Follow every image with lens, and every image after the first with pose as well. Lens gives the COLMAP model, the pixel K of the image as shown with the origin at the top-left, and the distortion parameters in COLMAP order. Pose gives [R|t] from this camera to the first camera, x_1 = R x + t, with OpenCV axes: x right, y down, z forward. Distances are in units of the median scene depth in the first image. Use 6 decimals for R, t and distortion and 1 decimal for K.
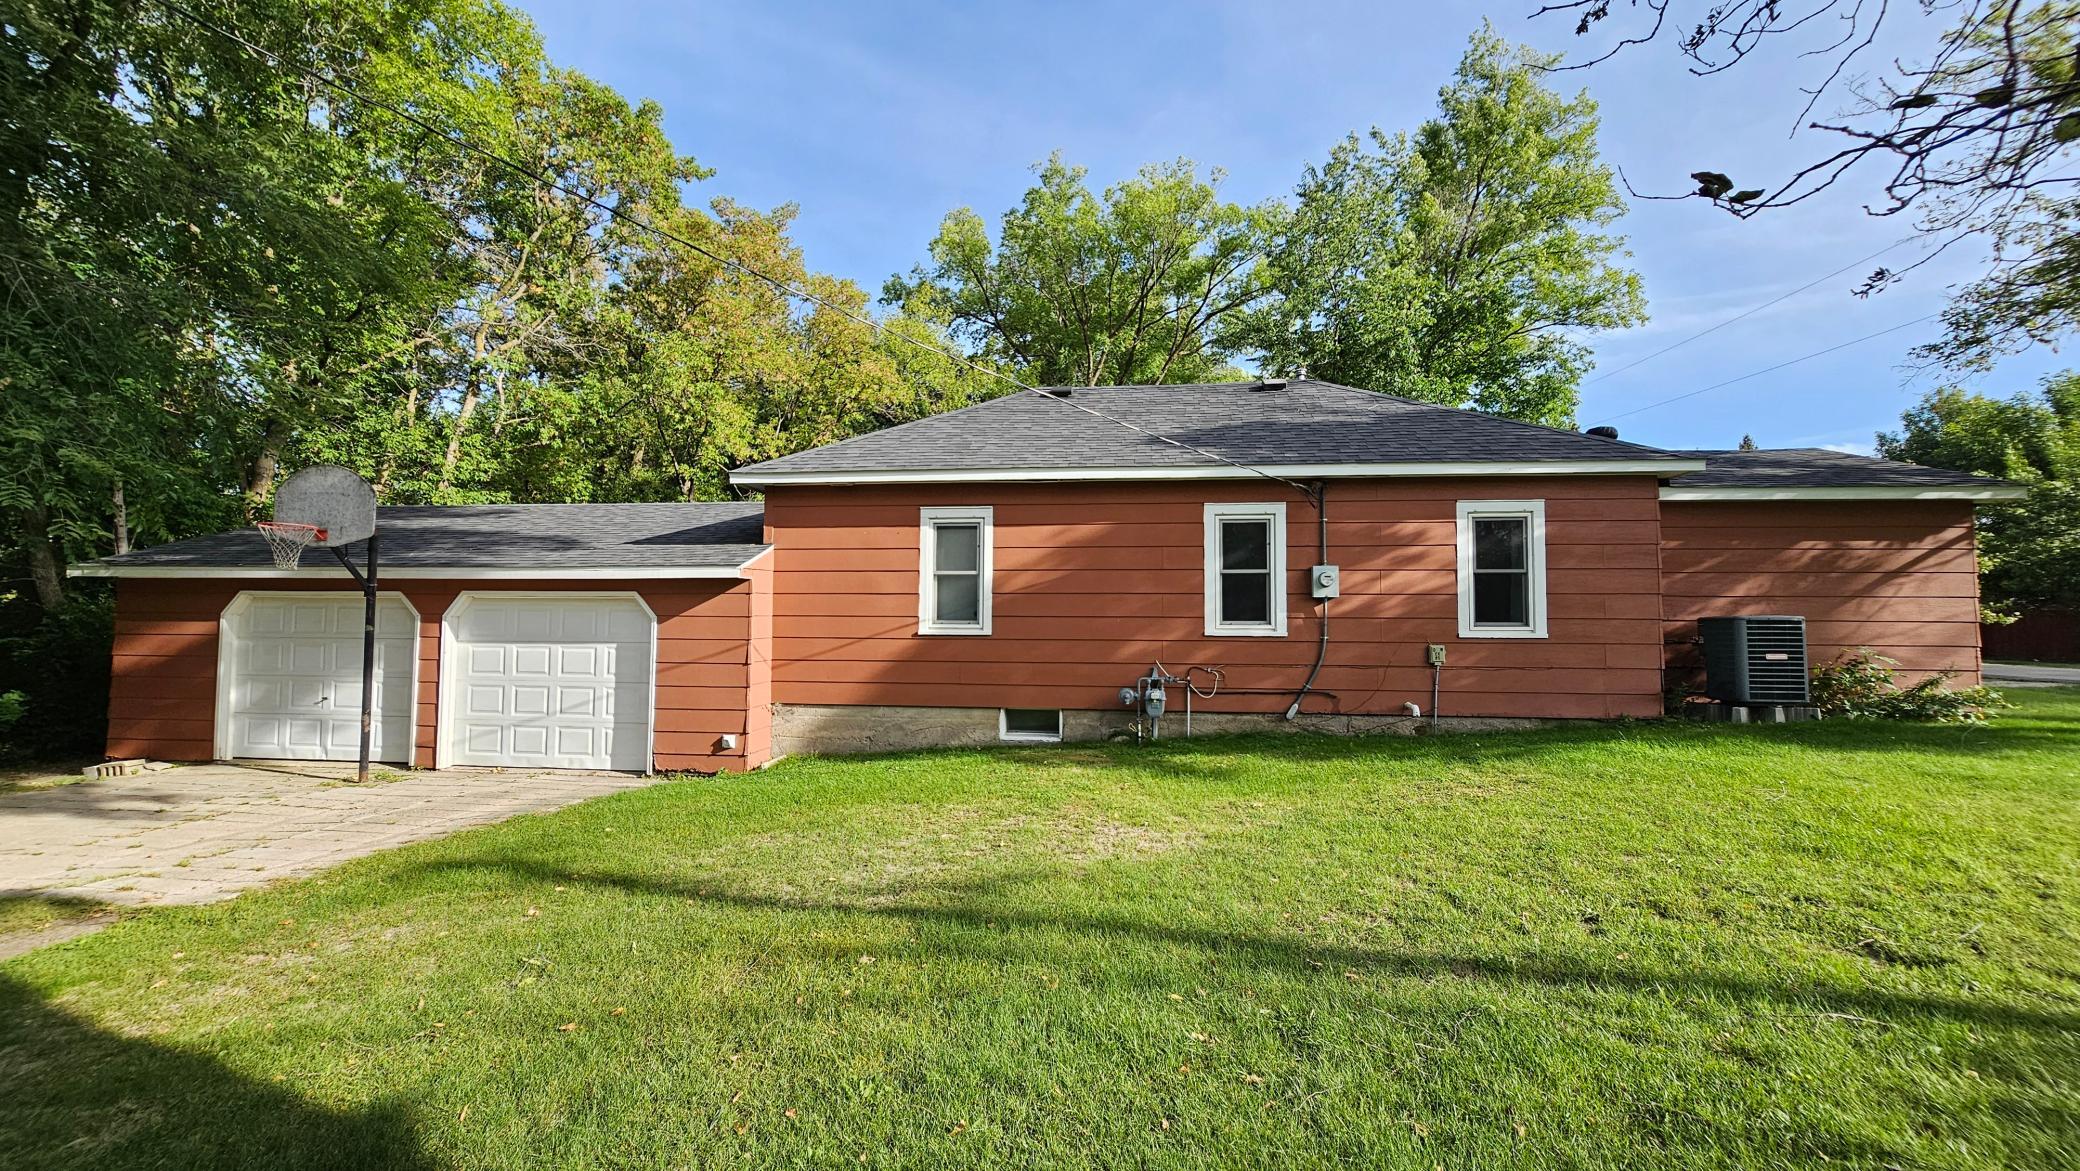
lens RADIAL K [[845.6, 0, 1042.0], [0, 845.6, 578.0], [0, 0, 1]] dist [-0.000650, 0.000200]
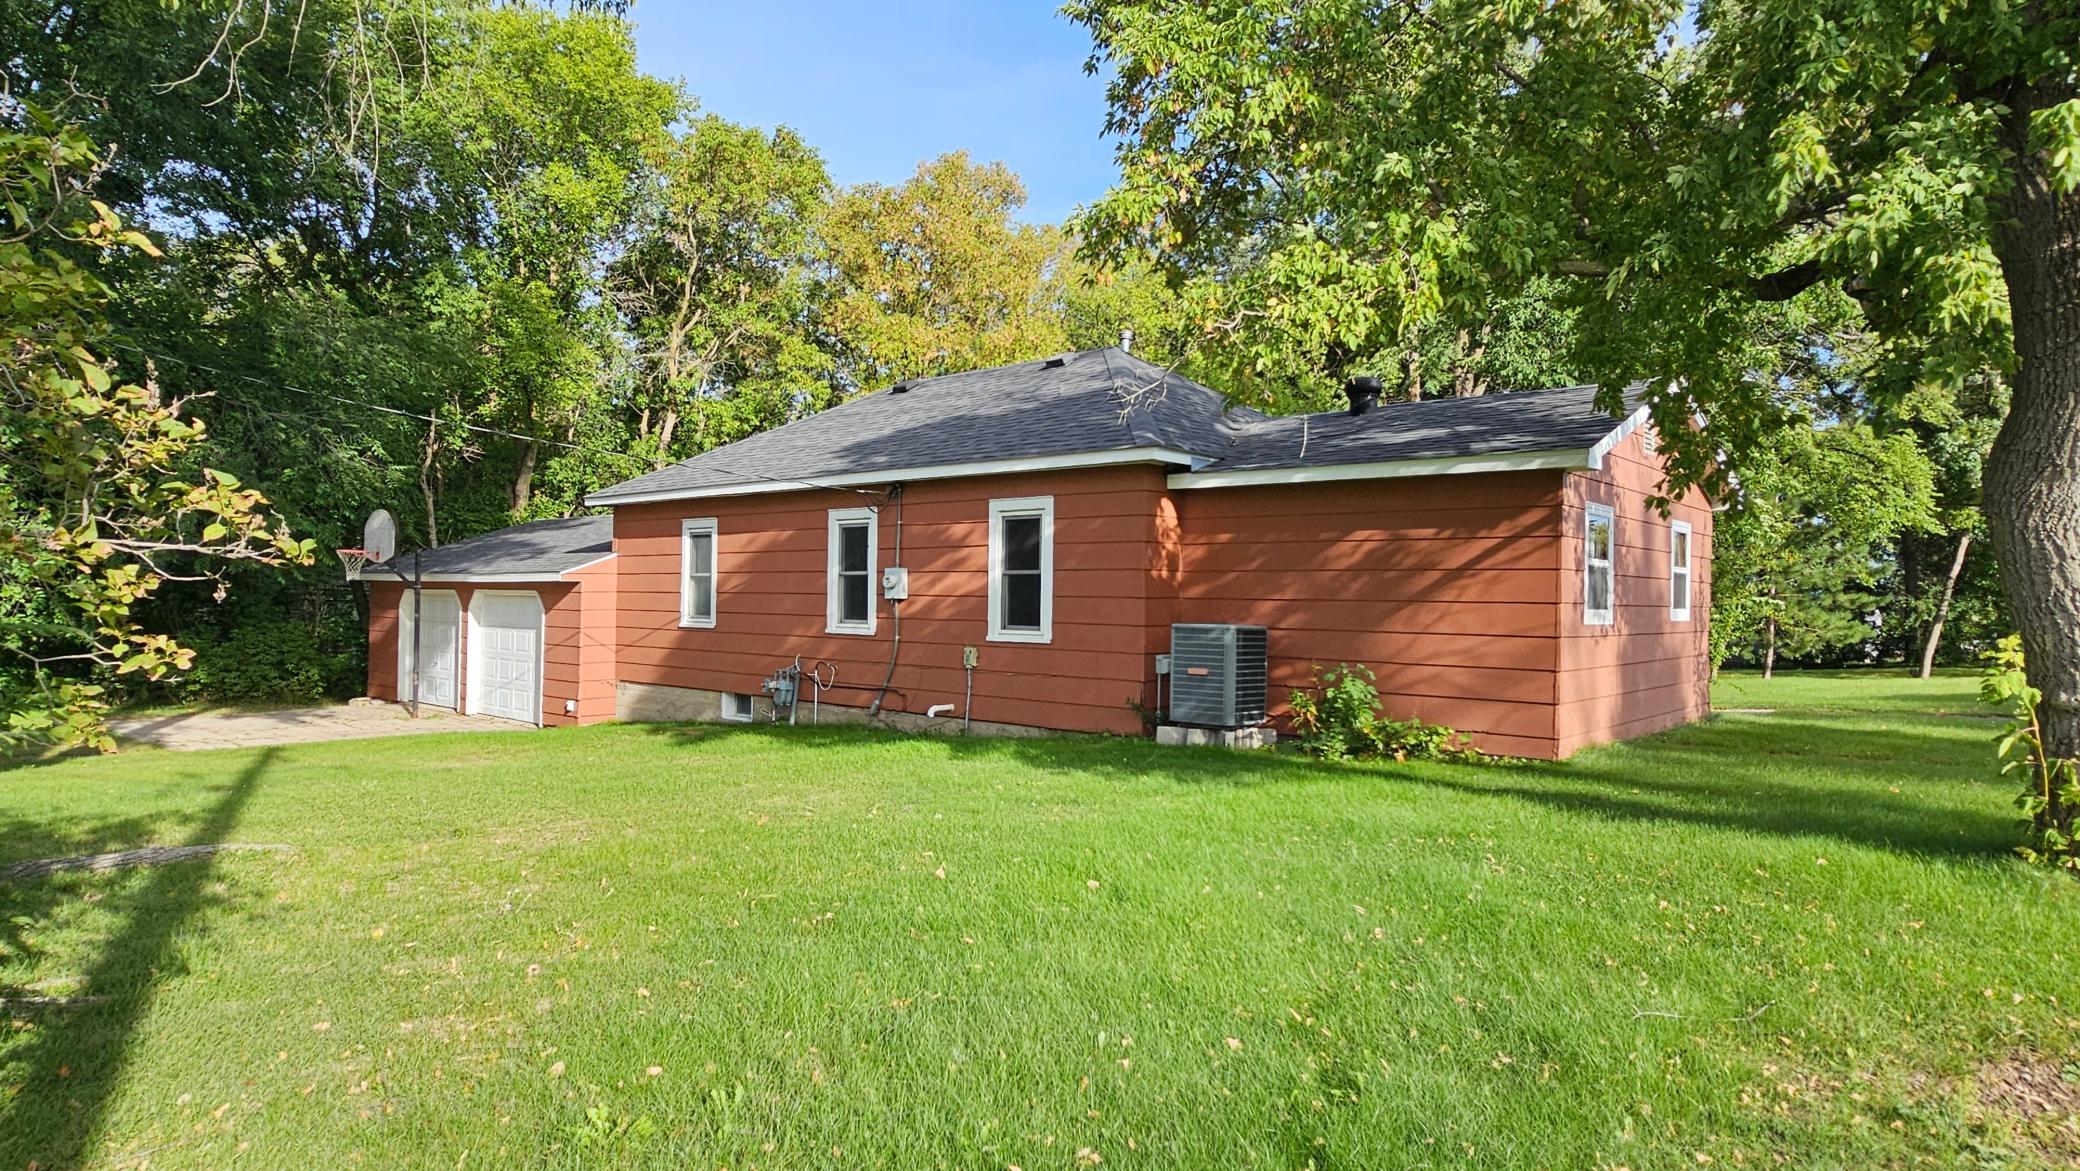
lens RADIAL K [[1185.3, 0, 1039.7], [0, 1185.3, 587.3], [0, 0, 1]] dist [-0.000114, -0.003671]
pose [[0.824022, 0.000542, -0.566558, 1.291280], [0.020990, 0.999284, 0.031485, -0.032515], [0.566169, -0.037837, 0.823420, -0.090516]]
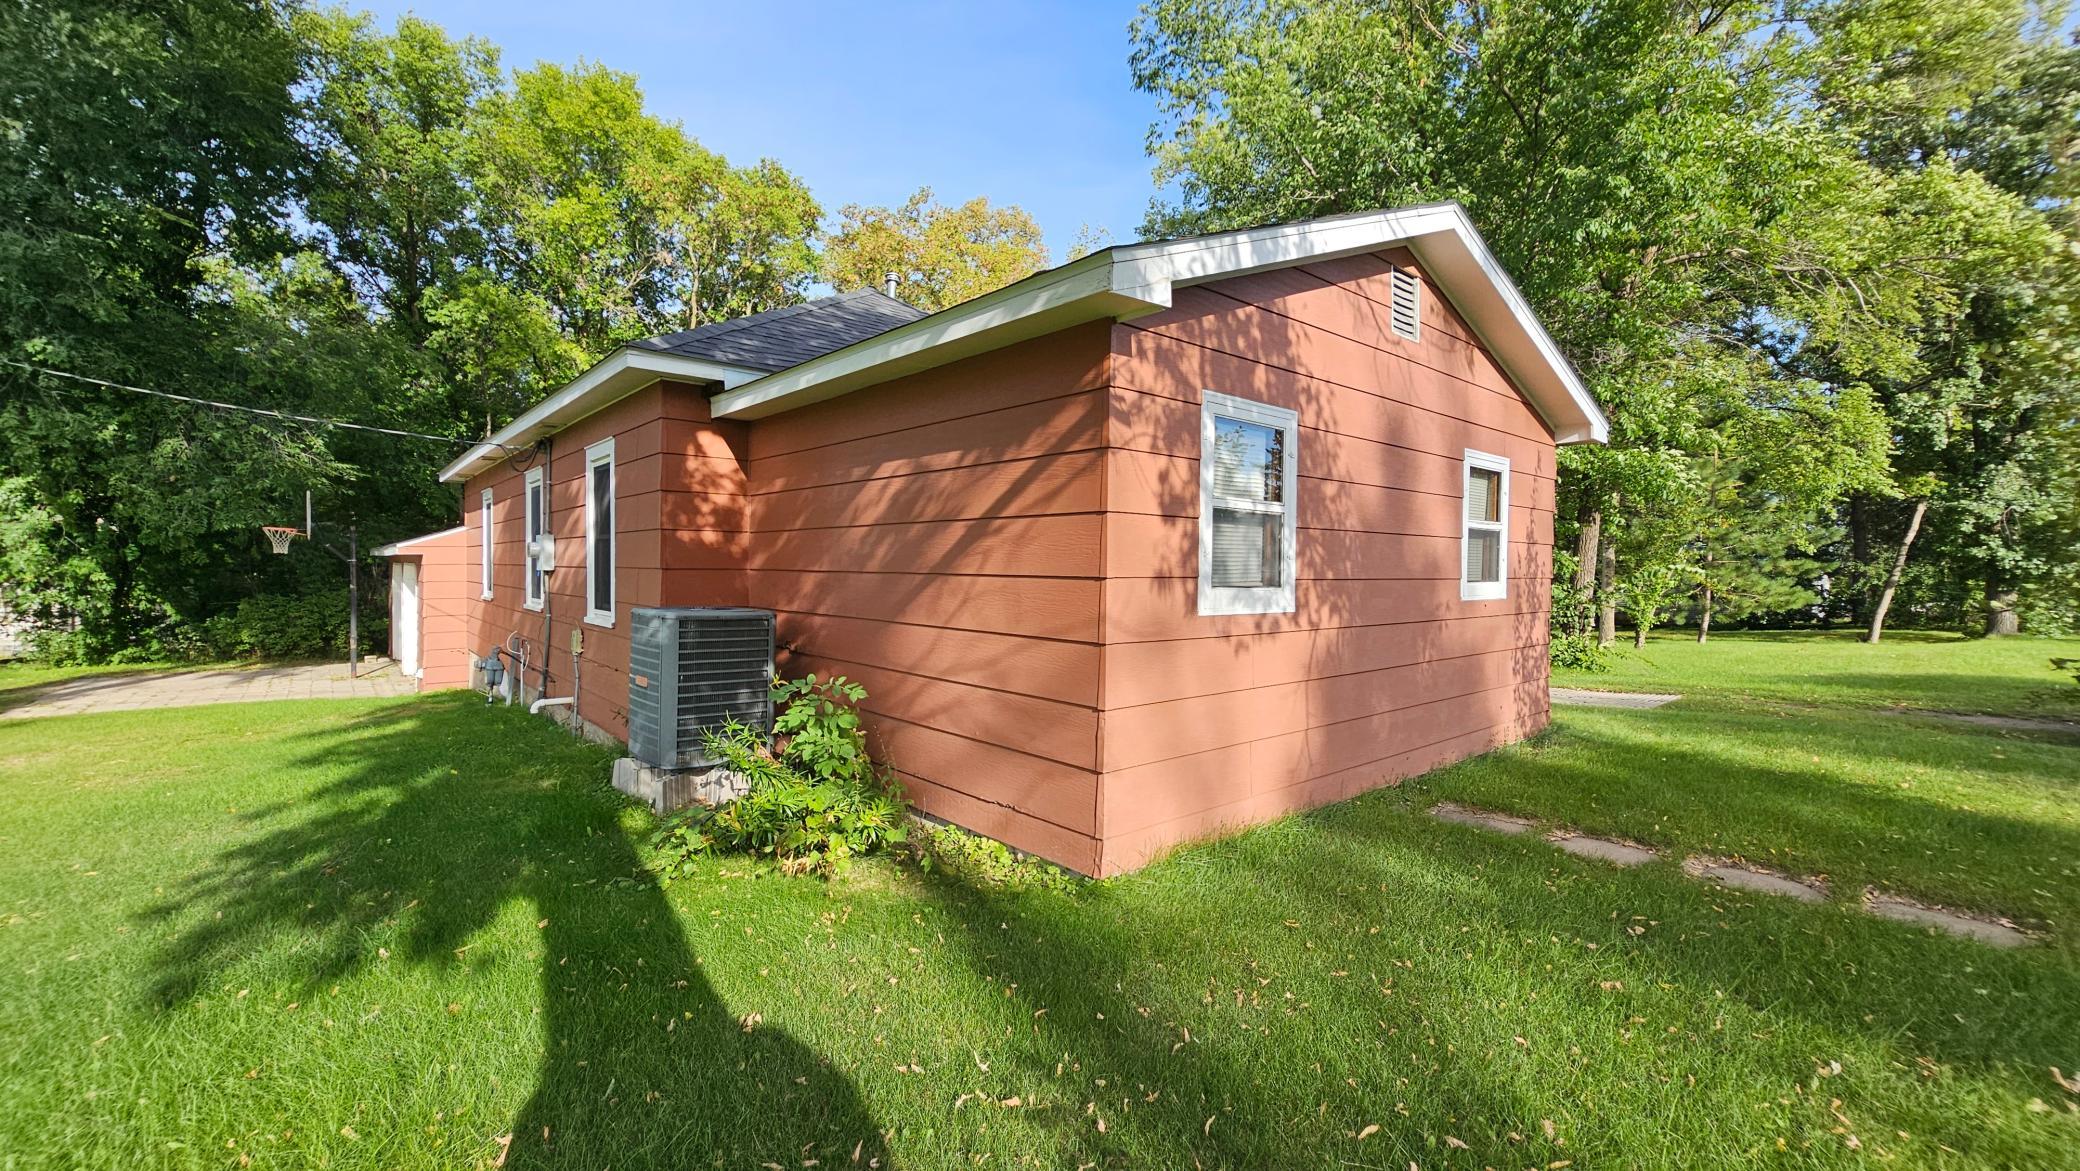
lens RADIAL K [[845.6, 0, 1041.7], [0, 845.6, 583.4], [0, 0, 1]] dist [-0.000650, 0.000200]
pose [[0.740767, 0.014937, -0.671596, 1.313690], [0.030863, 0.997940, 0.056236, 0.001847], [0.671053, -0.062385, 0.738780, 0.690256]]
